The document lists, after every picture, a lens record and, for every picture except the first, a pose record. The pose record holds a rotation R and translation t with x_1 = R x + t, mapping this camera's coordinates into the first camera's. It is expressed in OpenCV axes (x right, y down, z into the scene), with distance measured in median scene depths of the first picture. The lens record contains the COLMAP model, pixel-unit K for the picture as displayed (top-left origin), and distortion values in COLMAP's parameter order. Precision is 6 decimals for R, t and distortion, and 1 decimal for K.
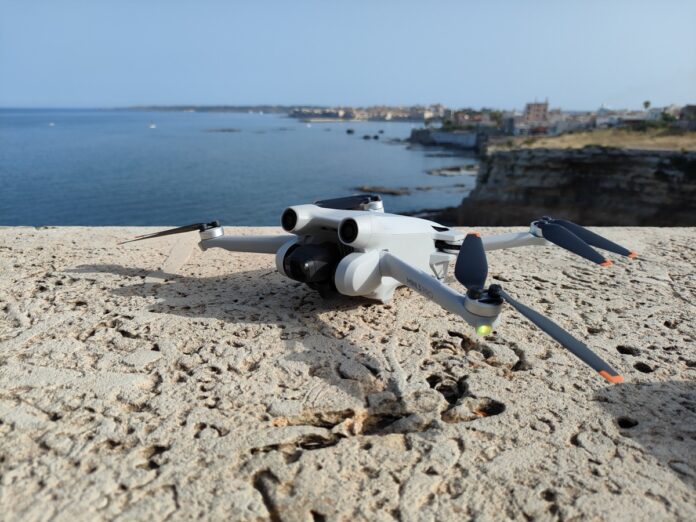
lens RADIAL K [[561.8, 0, 349.2], [0, 561.8, 258.0], [0, 0, 1]] dist [-0.004385, -0.042180]
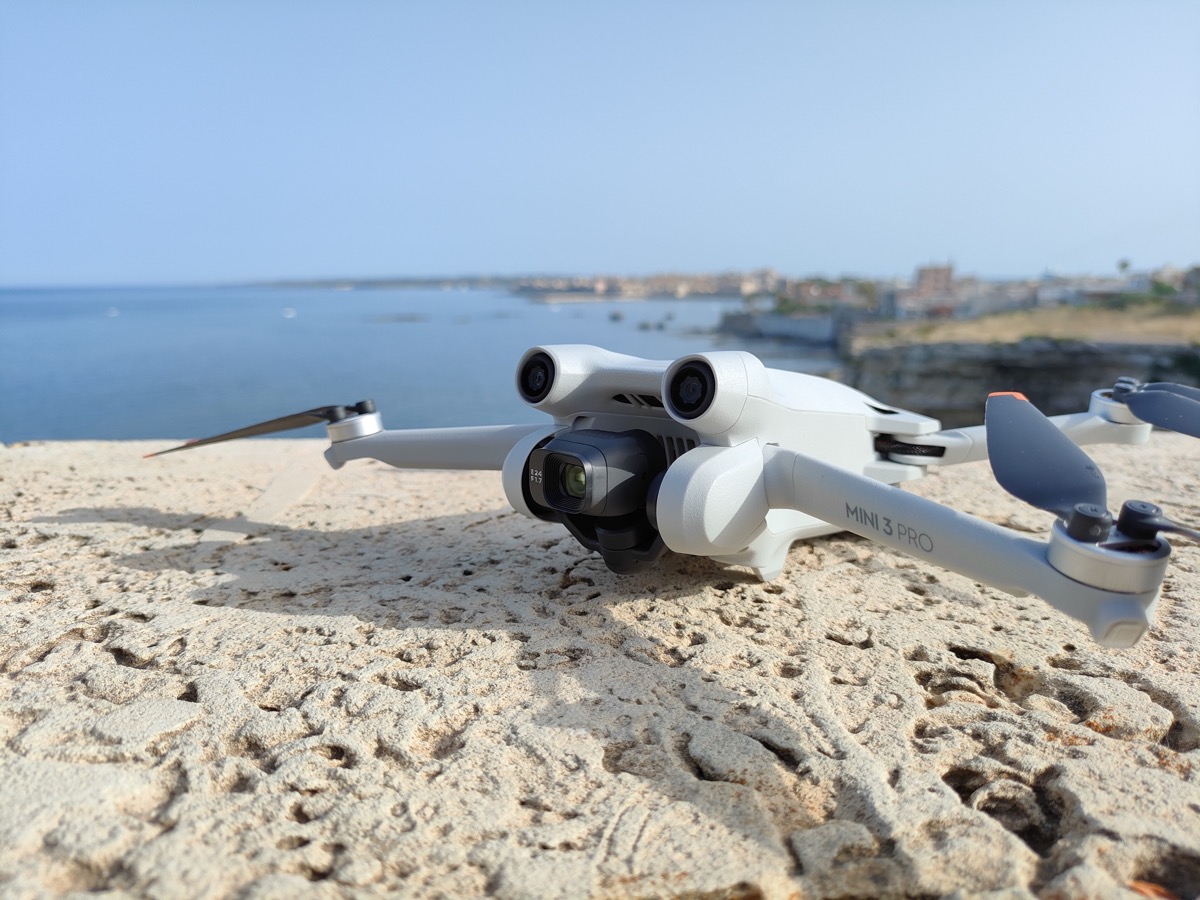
lens RADIAL K [[968.7, 0, 594.6], [0, 968.7, 451.8], [0, 0, 1]] dist [-0.004385, -0.042180]
pose [[0.999735, -0.010451, -0.020508, -0.051900], [0.008632, 0.996183, -0.086863, 0.051593], [0.021338, 0.086663, 0.996009, 0.309837]]
